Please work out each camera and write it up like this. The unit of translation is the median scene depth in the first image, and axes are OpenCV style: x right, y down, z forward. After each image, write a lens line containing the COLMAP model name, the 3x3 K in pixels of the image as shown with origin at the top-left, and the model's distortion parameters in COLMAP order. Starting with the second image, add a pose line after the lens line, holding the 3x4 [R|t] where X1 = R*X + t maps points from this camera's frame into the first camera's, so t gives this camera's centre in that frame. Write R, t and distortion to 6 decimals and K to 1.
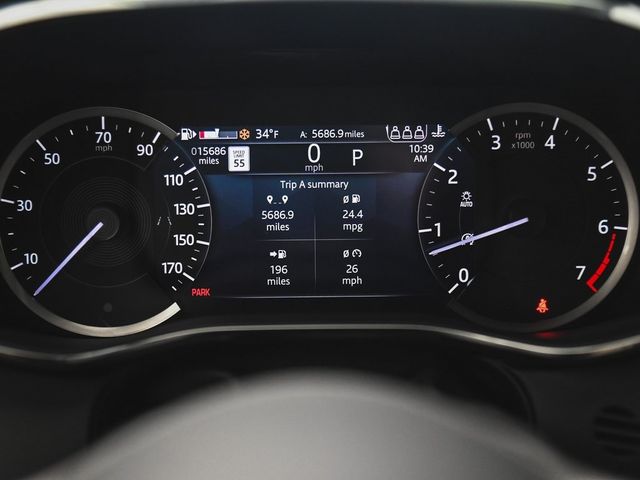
lens RADIAL K [[1027.7, 0, 320.0], [0, 1027.7, 239.9], [0, 0, 1]] dist [-0.038549, 0.000000]
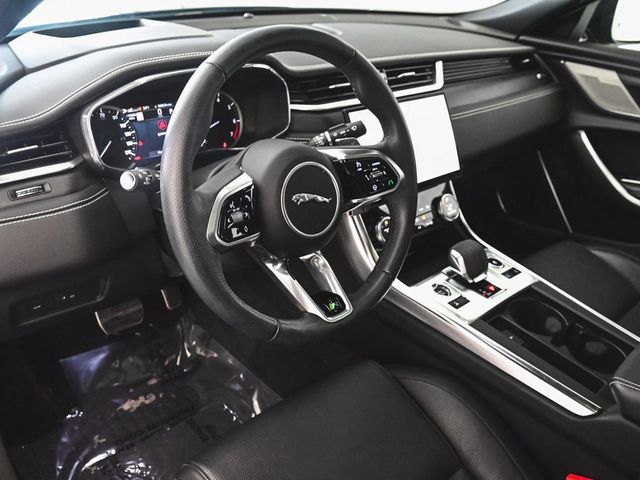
lens RADIAL K [[586.8, 0, 319.8], [0, 586.8, 240.3], [0, 0, 1]] dist [-0.011151, 0.000000]
pose [[0.742739, -0.267854, 0.613672, -0.928683], [0.197156, 0.963357, 0.181861, 0.079112], [-0.639897, -0.014086, 0.768331, -0.858550]]
